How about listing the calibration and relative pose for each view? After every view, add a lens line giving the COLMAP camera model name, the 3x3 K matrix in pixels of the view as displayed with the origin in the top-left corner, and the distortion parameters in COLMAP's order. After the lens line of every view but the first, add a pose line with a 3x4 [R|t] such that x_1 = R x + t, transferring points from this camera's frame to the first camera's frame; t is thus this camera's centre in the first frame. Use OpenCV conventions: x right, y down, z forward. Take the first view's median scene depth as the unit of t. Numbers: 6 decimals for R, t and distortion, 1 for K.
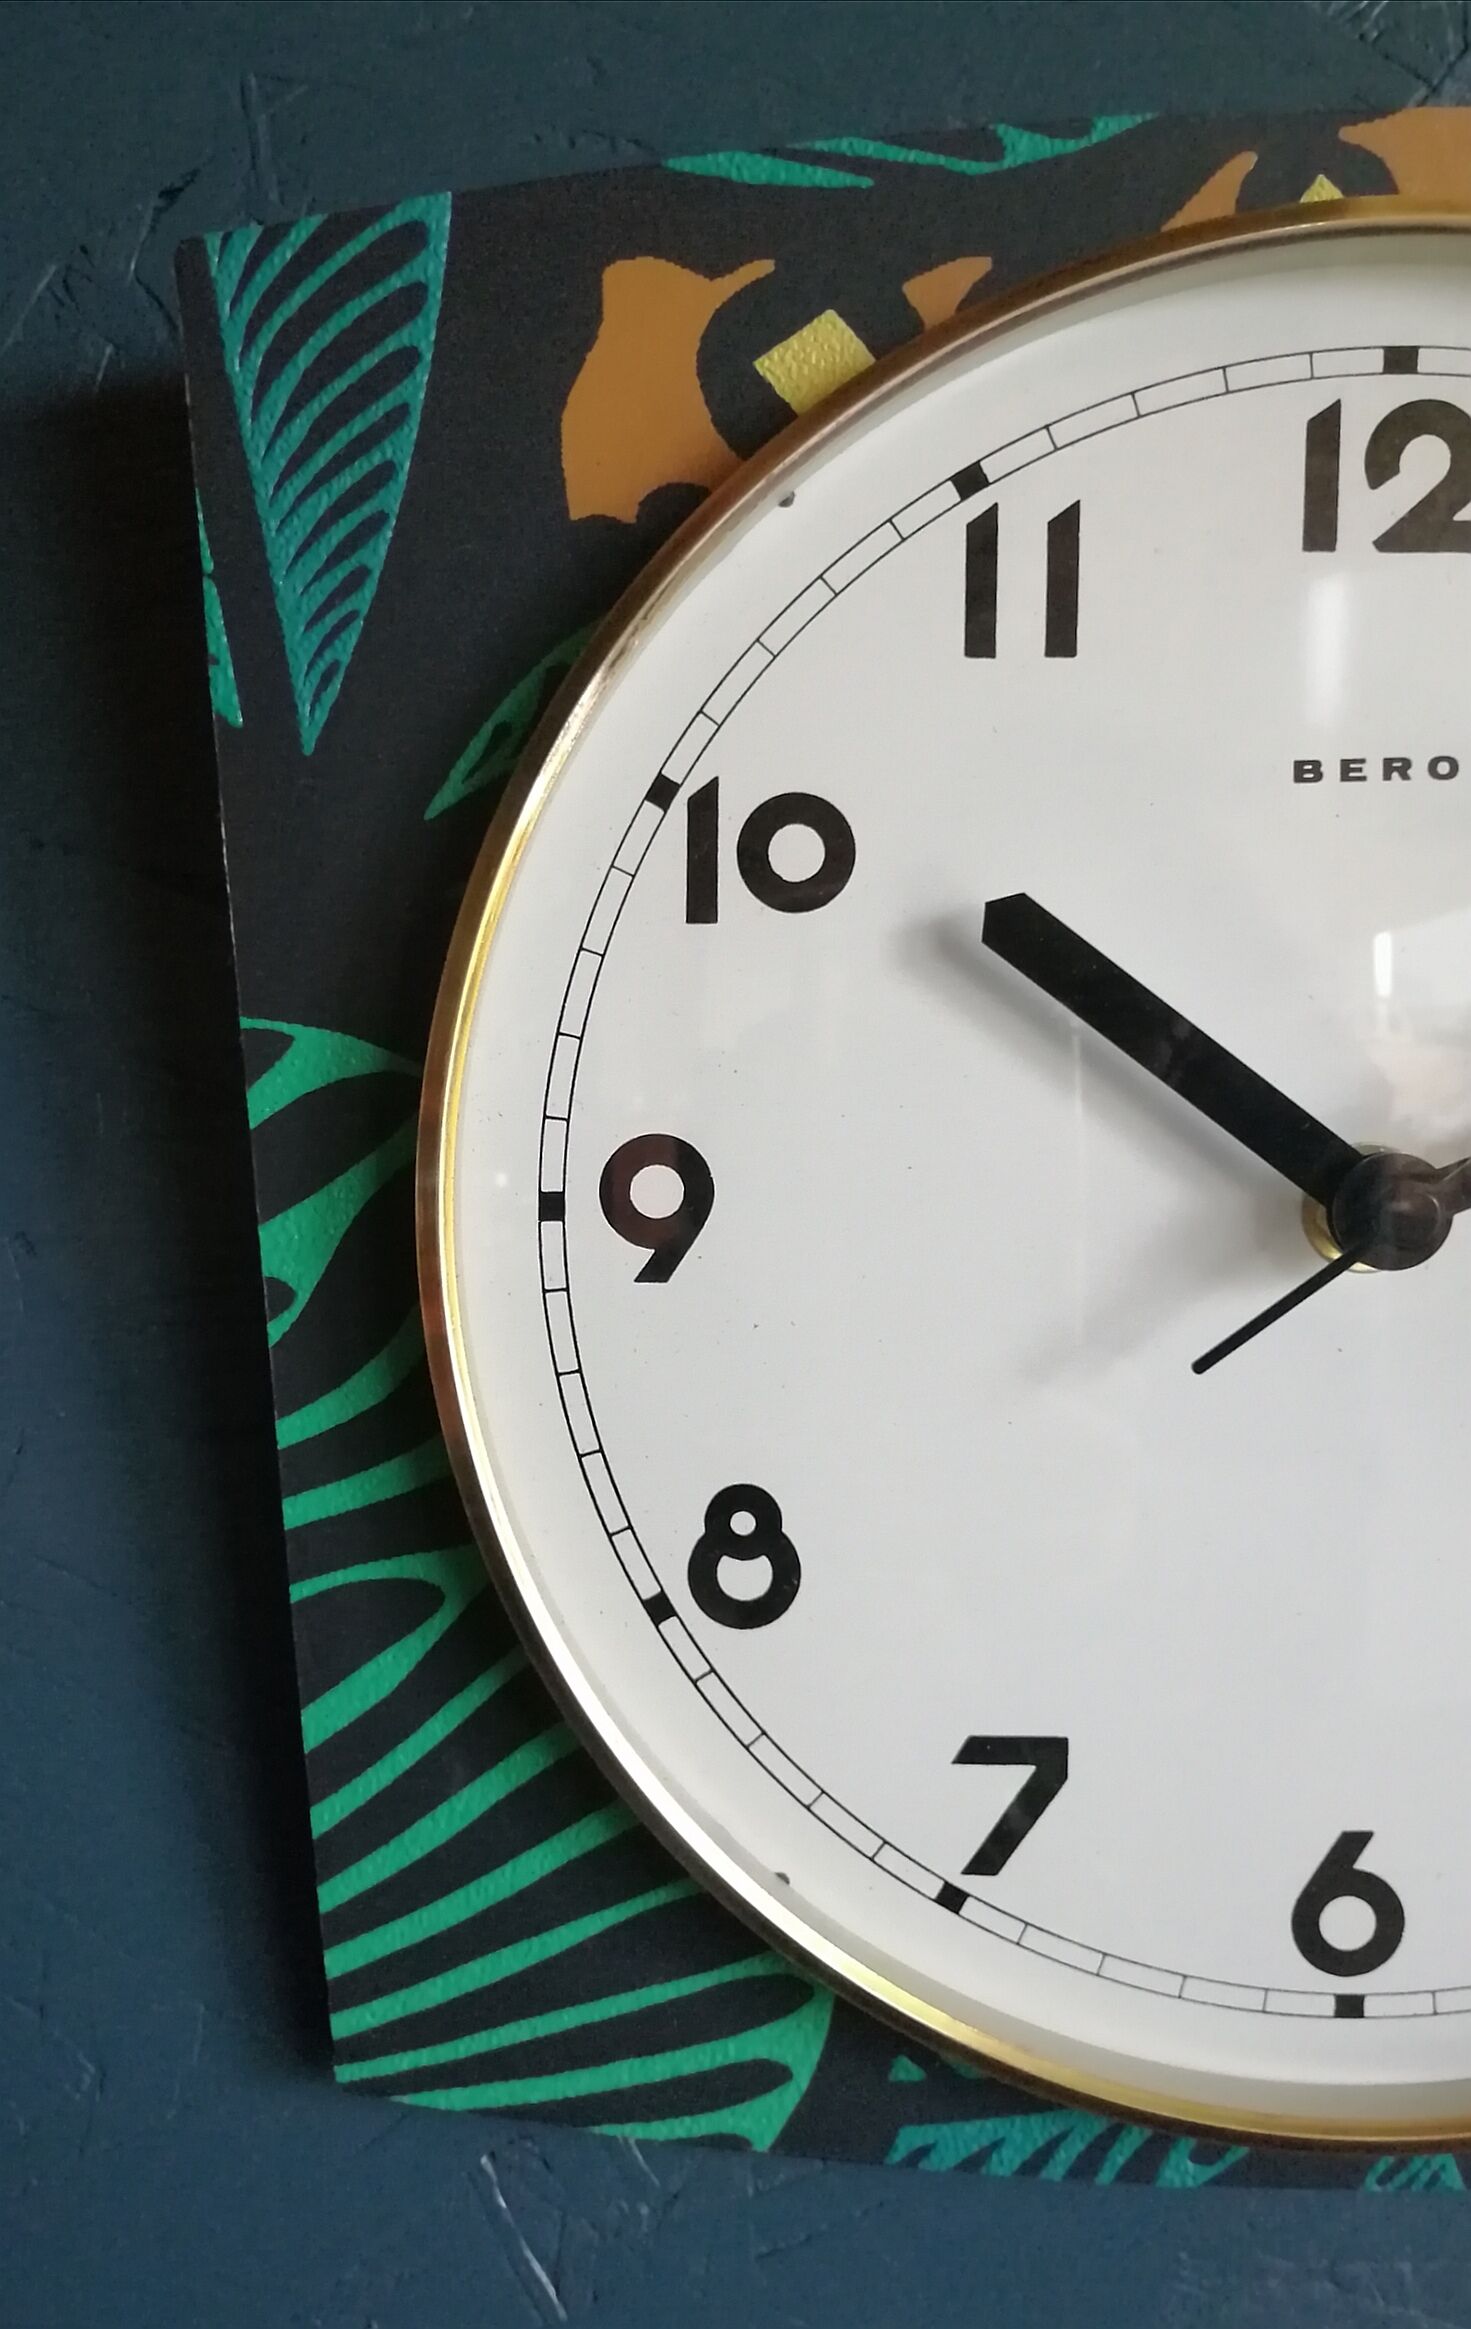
lens RADIAL K [[1882.6, 0, 726.2], [0, 1882.6, 1265.4], [0, 0, 1]] dist [-0.012438, 0.007740]
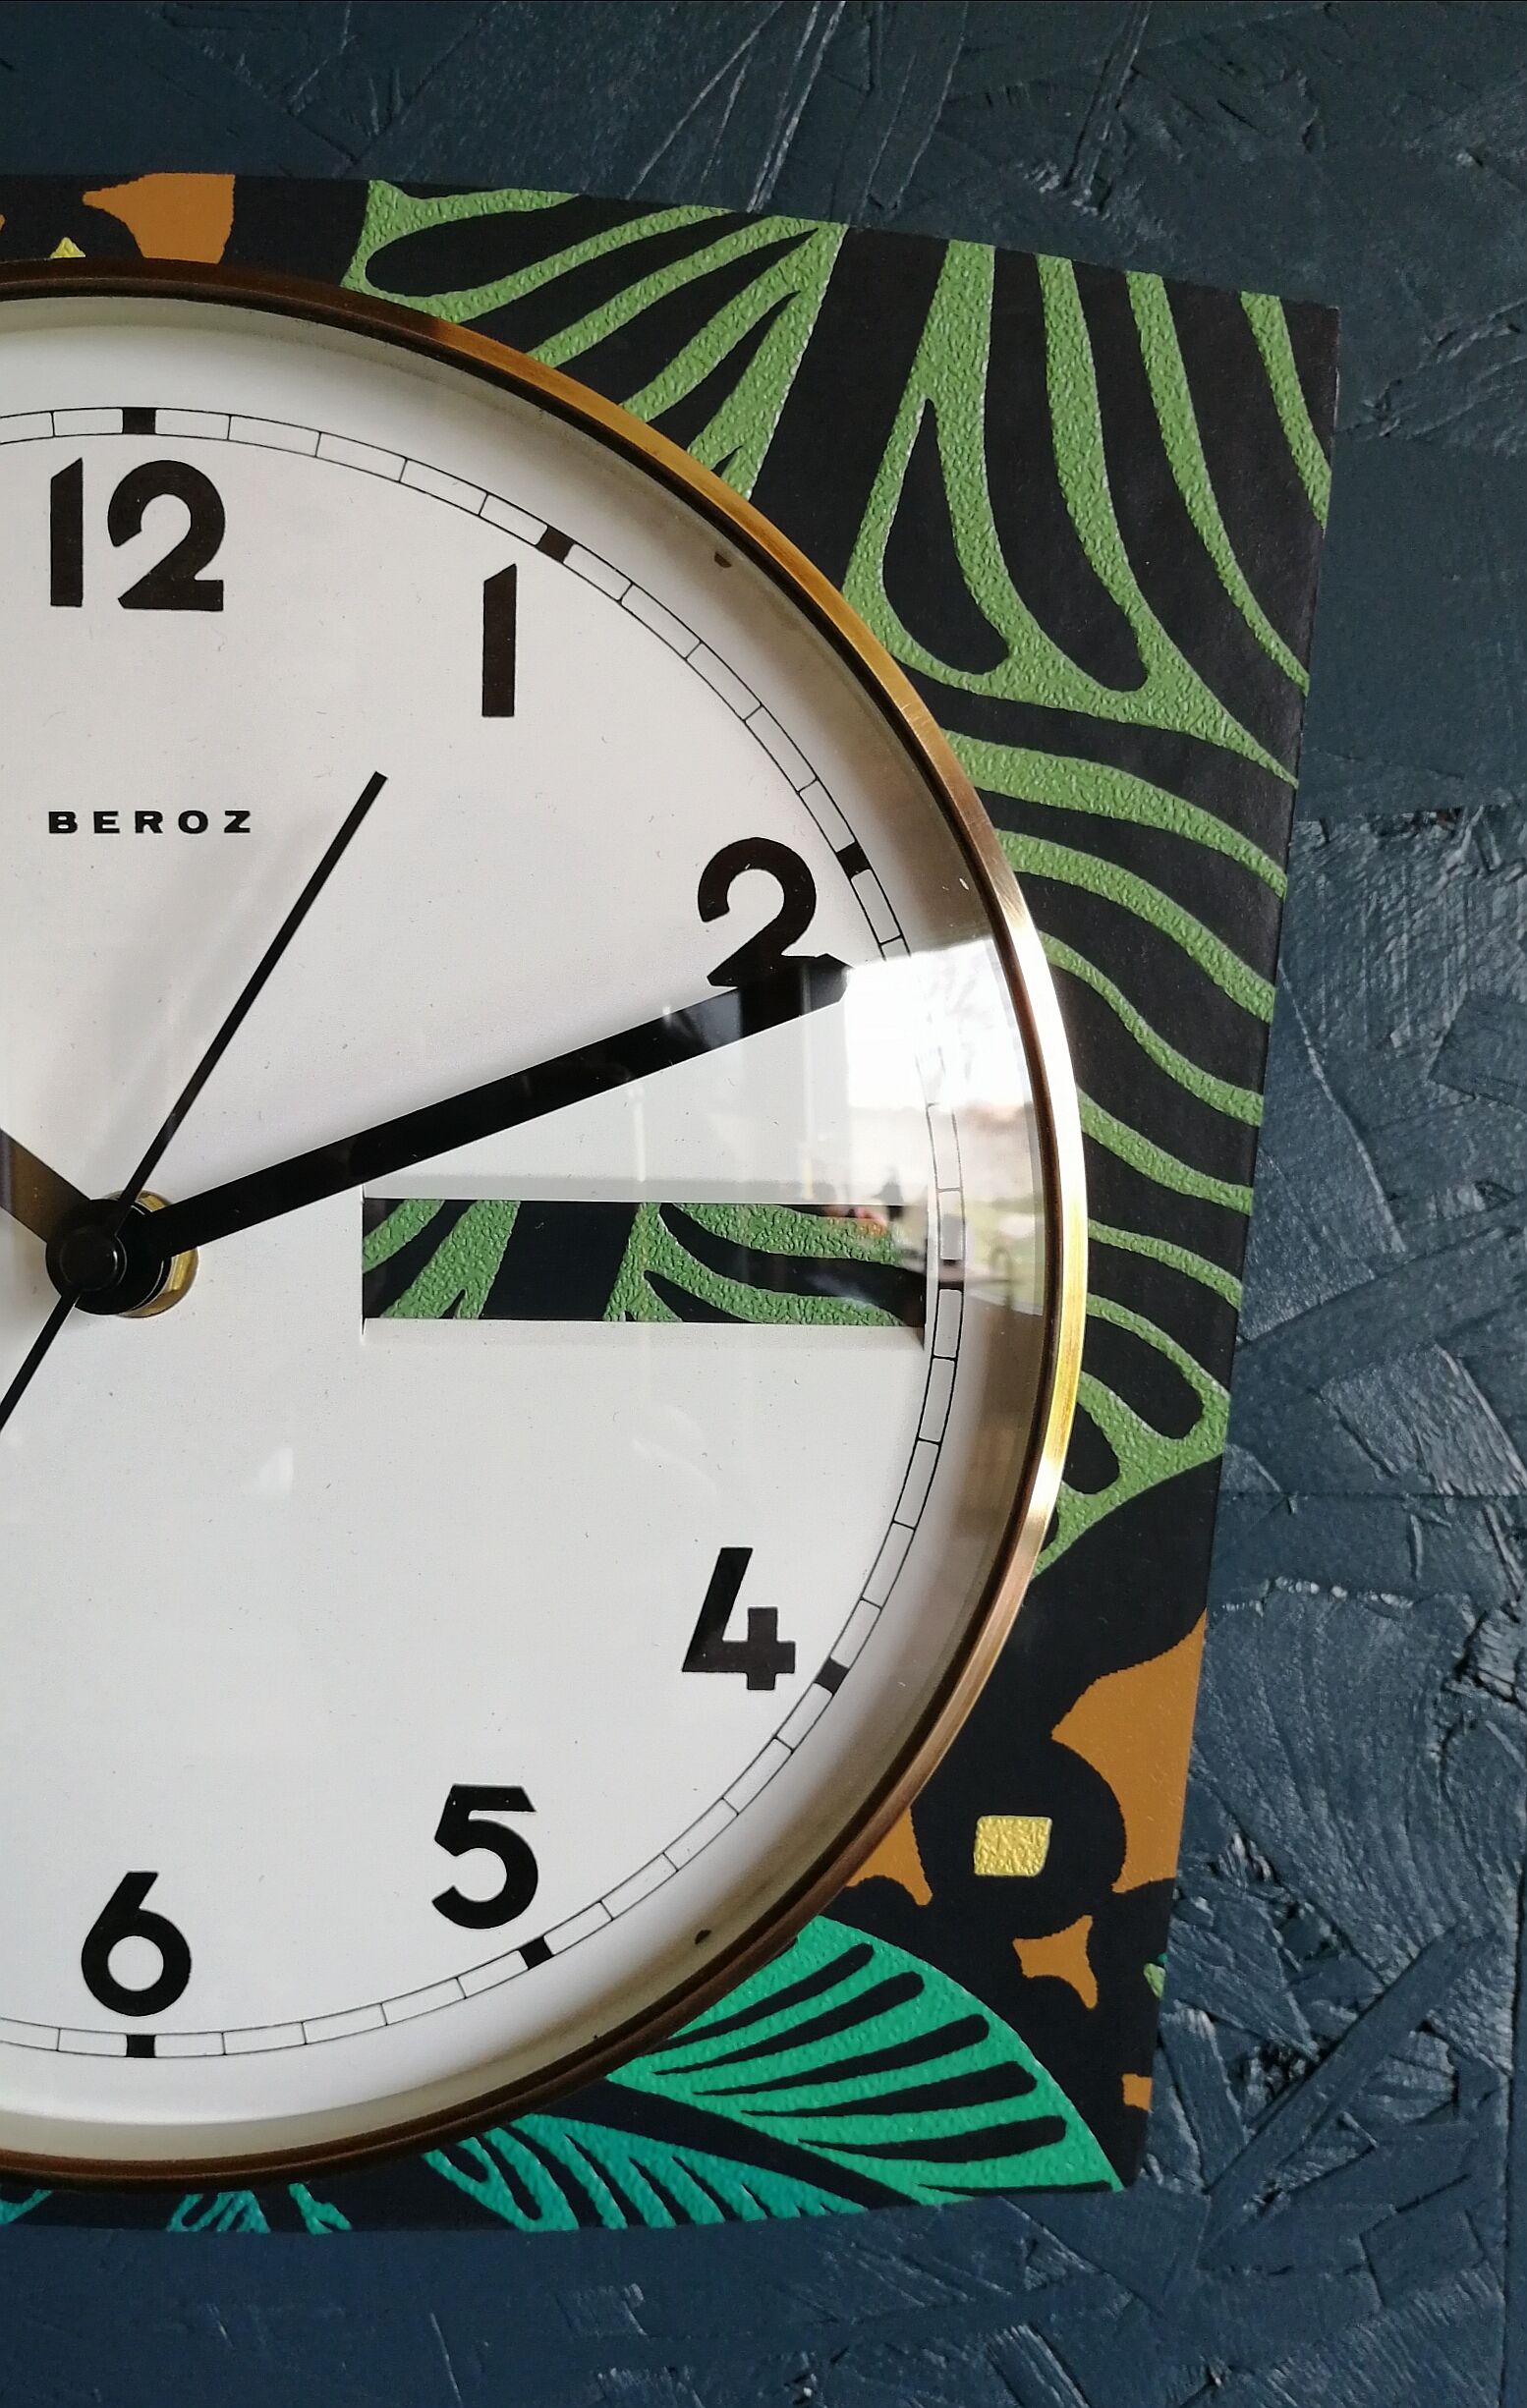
lens RADIAL K [[1946.6, 0, 753.9], [0, 1946.6, 1308.4], [0, 0, 1]] dist [-0.012438, 0.007740]
pose [[0.999451, 0.019864, 0.026505, 0.660440], [-0.019682, 0.999781, -0.007120, -0.000530], [-0.026641, 0.006594, 0.999623, -0.056547]]
